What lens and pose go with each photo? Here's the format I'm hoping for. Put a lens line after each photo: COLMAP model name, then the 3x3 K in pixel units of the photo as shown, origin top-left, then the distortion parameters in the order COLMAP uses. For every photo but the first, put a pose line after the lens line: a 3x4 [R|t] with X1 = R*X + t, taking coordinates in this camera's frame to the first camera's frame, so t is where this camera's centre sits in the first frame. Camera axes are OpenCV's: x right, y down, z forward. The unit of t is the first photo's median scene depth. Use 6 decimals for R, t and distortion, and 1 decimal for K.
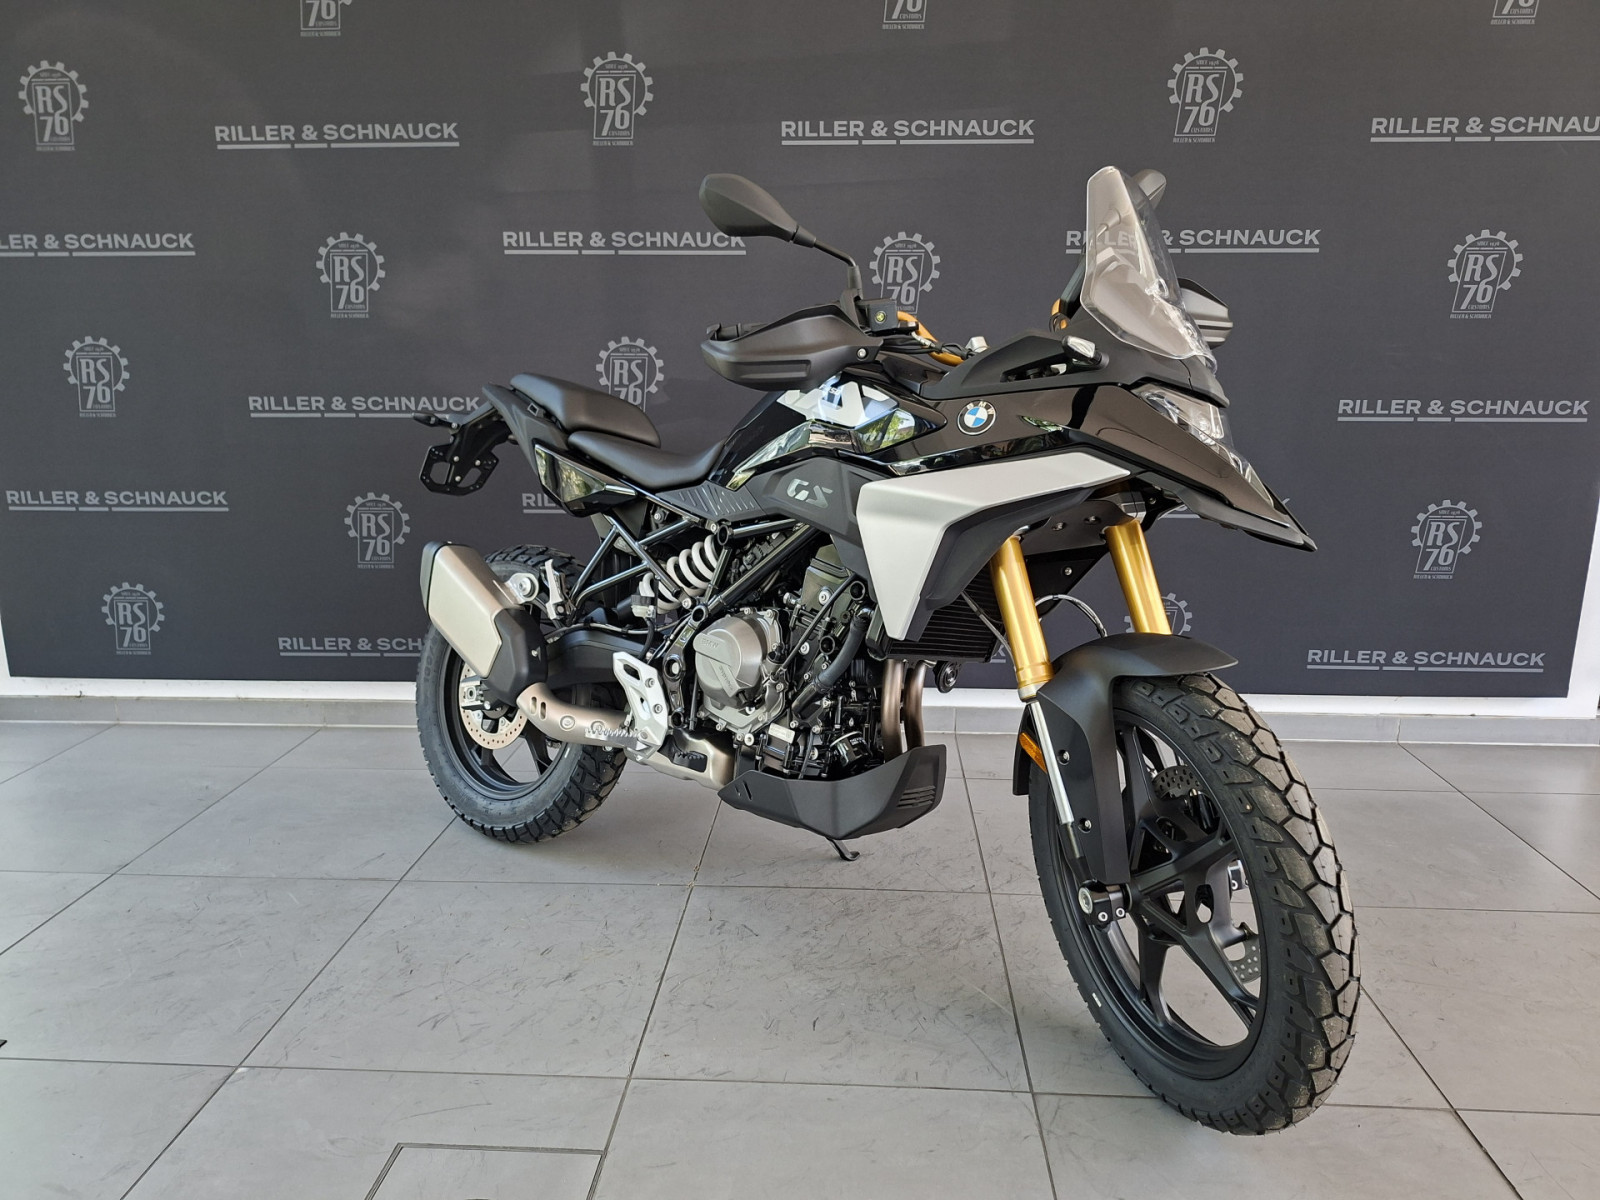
lens RADIAL K [[1082.6, 0, 808.4], [0, 1082.6, 620.0], [0, 0, 1]] dist [0.064151, -0.077411]
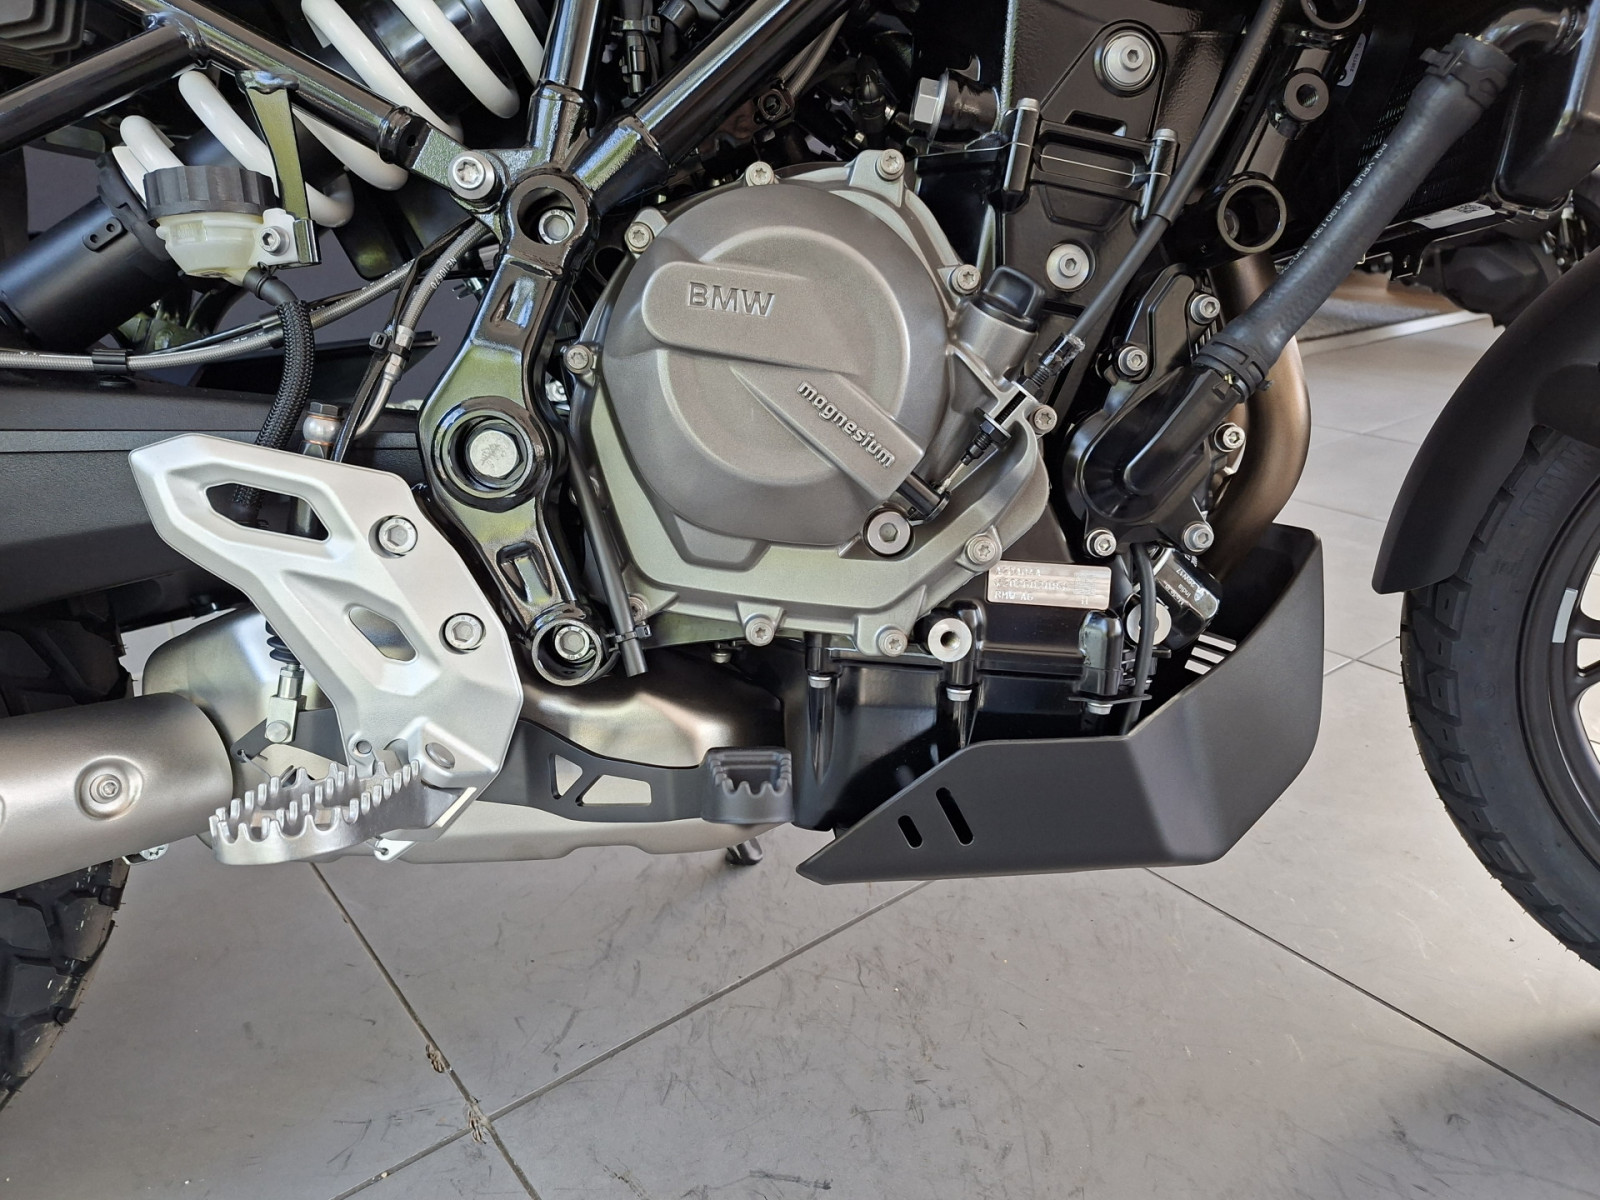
lens RADIAL K [[1082.6, 0, 808.4], [0, 1082.6, 620.0], [0, 0, 1]] dist [0.064151, -0.077411]
pose [[0.748254, -0.251797, 0.613771, -0.289877], [0.162287, 0.966536, 0.198673, 0.055118], [-0.643257, -0.049051, 0.764078, 0.968855]]
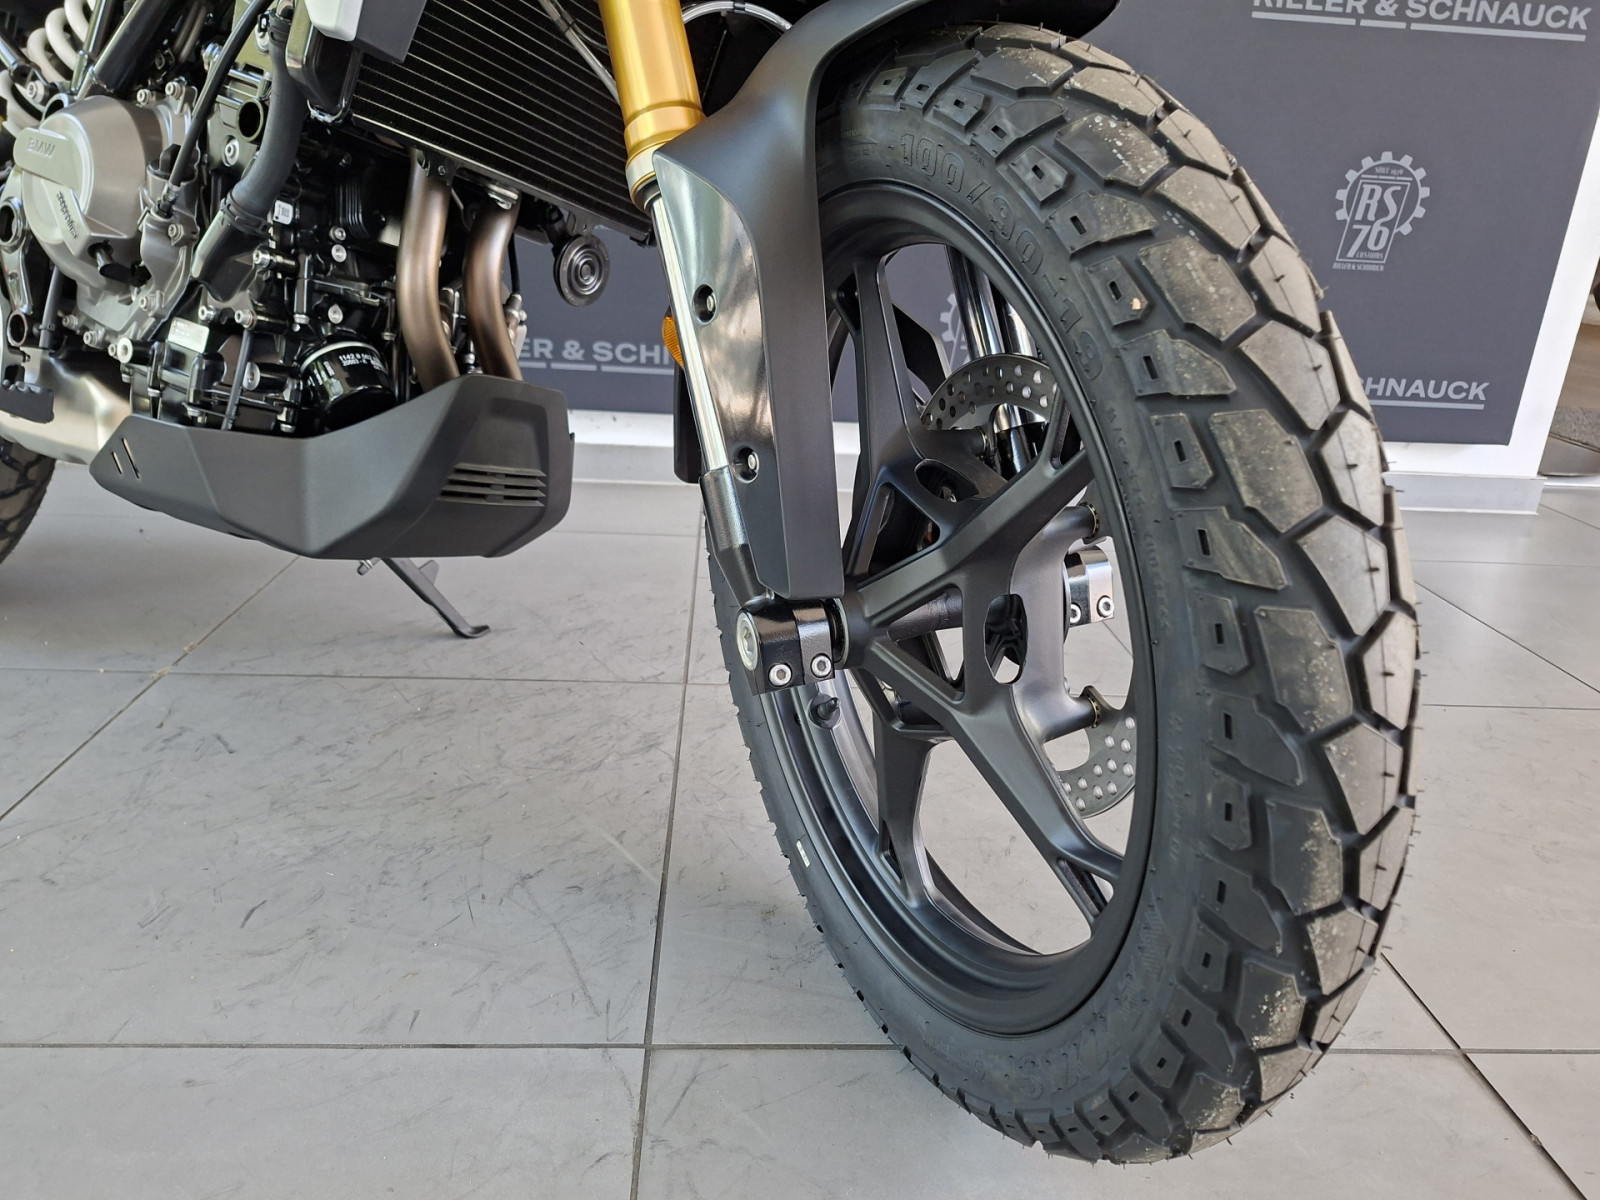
lens RADIAL K [[1084.6, 0, 792.2], [0, 1084.6, 598.2], [0, 0, 1]] dist [0.097840, -0.124726]
pose [[0.992836, 0.009778, 0.119085, 0.216283], [-0.023559, 0.993101, 0.114875, 0.186032], [-0.117140, -0.116858, 0.986216, 0.559916]]
